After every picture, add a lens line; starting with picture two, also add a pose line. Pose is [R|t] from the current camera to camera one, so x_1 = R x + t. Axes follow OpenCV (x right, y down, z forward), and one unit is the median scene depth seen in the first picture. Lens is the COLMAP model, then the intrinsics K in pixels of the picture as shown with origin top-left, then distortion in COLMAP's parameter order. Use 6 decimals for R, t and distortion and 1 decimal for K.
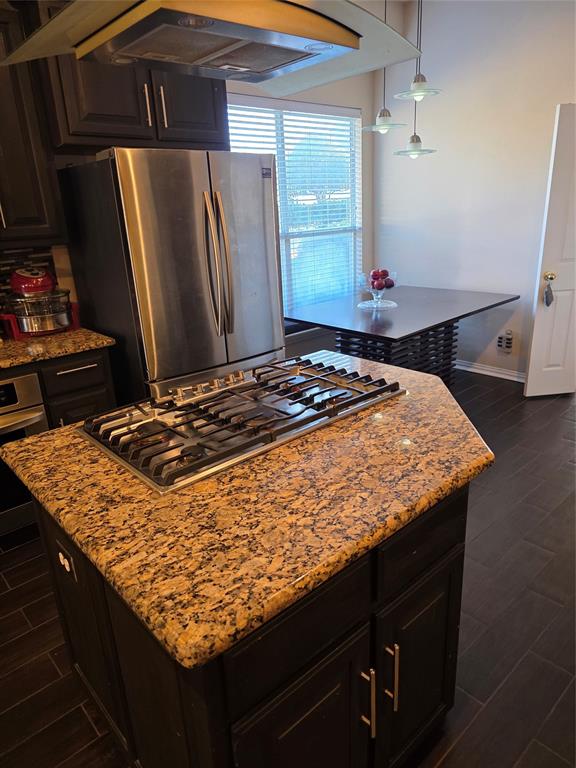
lens RADIAL K [[515.8, 0, 290.2], [0, 515.8, 385.7], [0, 0, 1]] dist [0.073504, -0.074106]
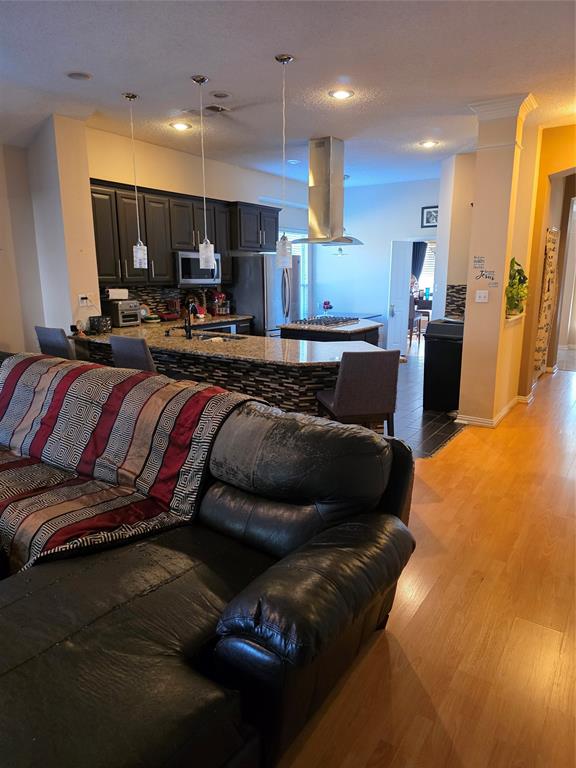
lens RADIAL K [[506.9, 0, 288.0], [0, 506.9, 384.0], [0, 0, 1]] dist [0.004203, -0.000017]
pose [[0.968010, -0.007963, 0.250784, -1.457950], [0.039066, 0.992090, -0.119294, 1.051669], [-0.247851, 0.125275, 0.960664, -2.814213]]
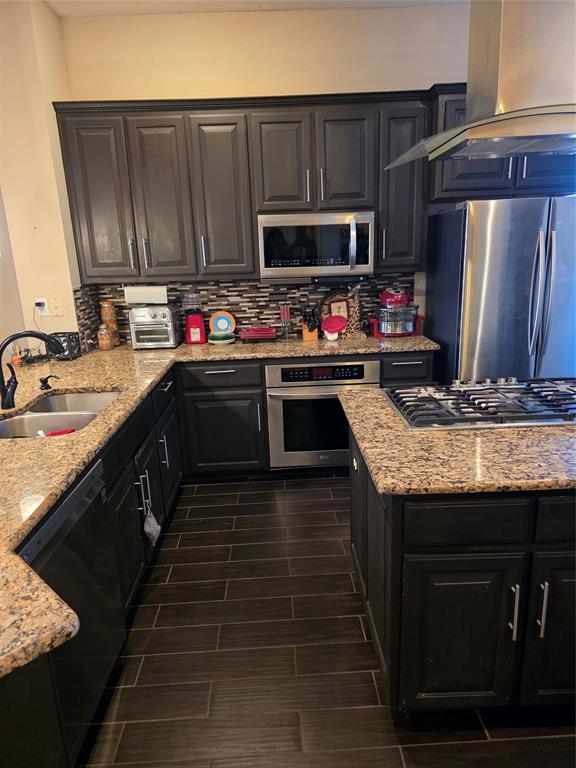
lens RADIAL K [[515.8, 0, 290.2], [0, 515.8, 385.7], [0, 0, 1]] dist [0.073504, -0.074106]
pose [[0.762473, 0.184797, -0.620069, 0.331869], [-0.211516, 0.976881, 0.031044, 0.078416], [0.611470, 0.107484, 0.783933, -0.375174]]
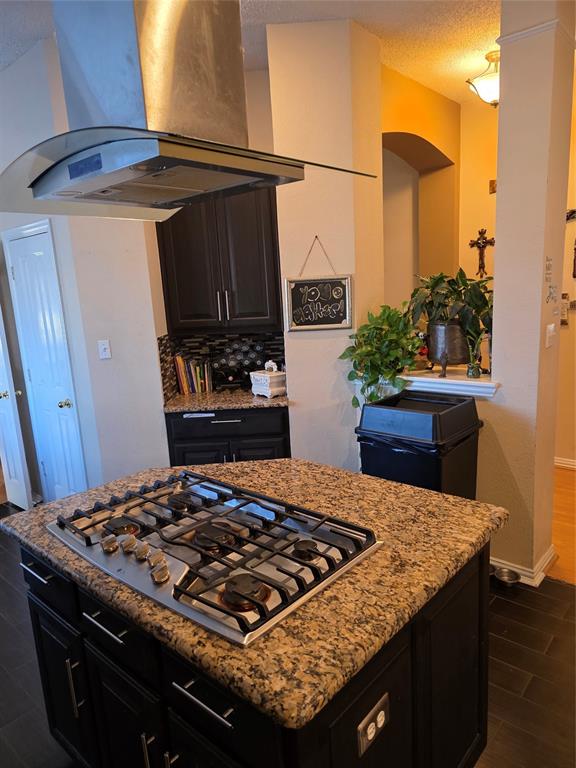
lens RADIAL K [[515.8, 0, 290.2], [0, 515.8, 385.7], [0, 0, 1]] dist [0.073504, -0.074106]
pose [[-0.107793, -0.140007, 0.984266, -1.044947], [0.379607, 0.909225, 0.170906, -0.320194], [-0.918847, 0.392056, -0.044861, 0.843032]]
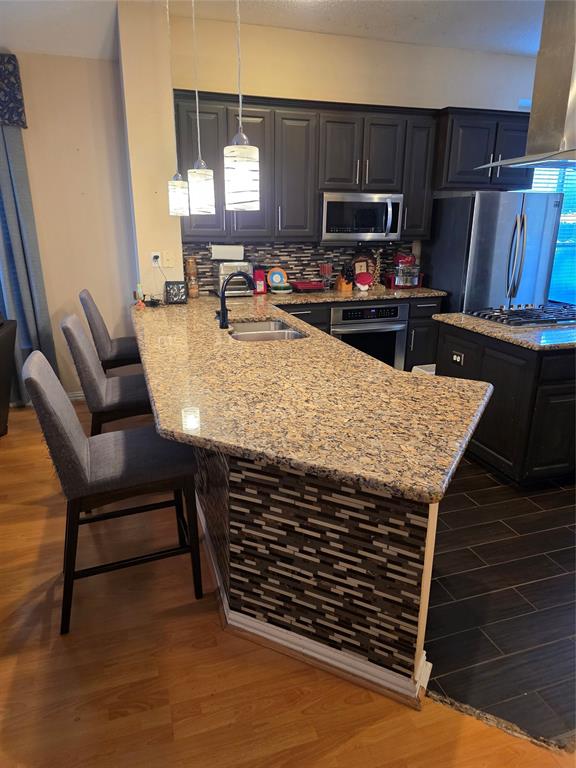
lens RADIAL K [[515.8, 0, 290.2], [0, 515.8, 385.7], [0, 0, 1]] dist [0.073504, -0.074106]
pose [[0.914177, 0.173505, -0.366301, -0.197372], [-0.178462, 0.983732, 0.020573, 0.504239], [0.363912, 0.046564, 0.930269, -1.524940]]
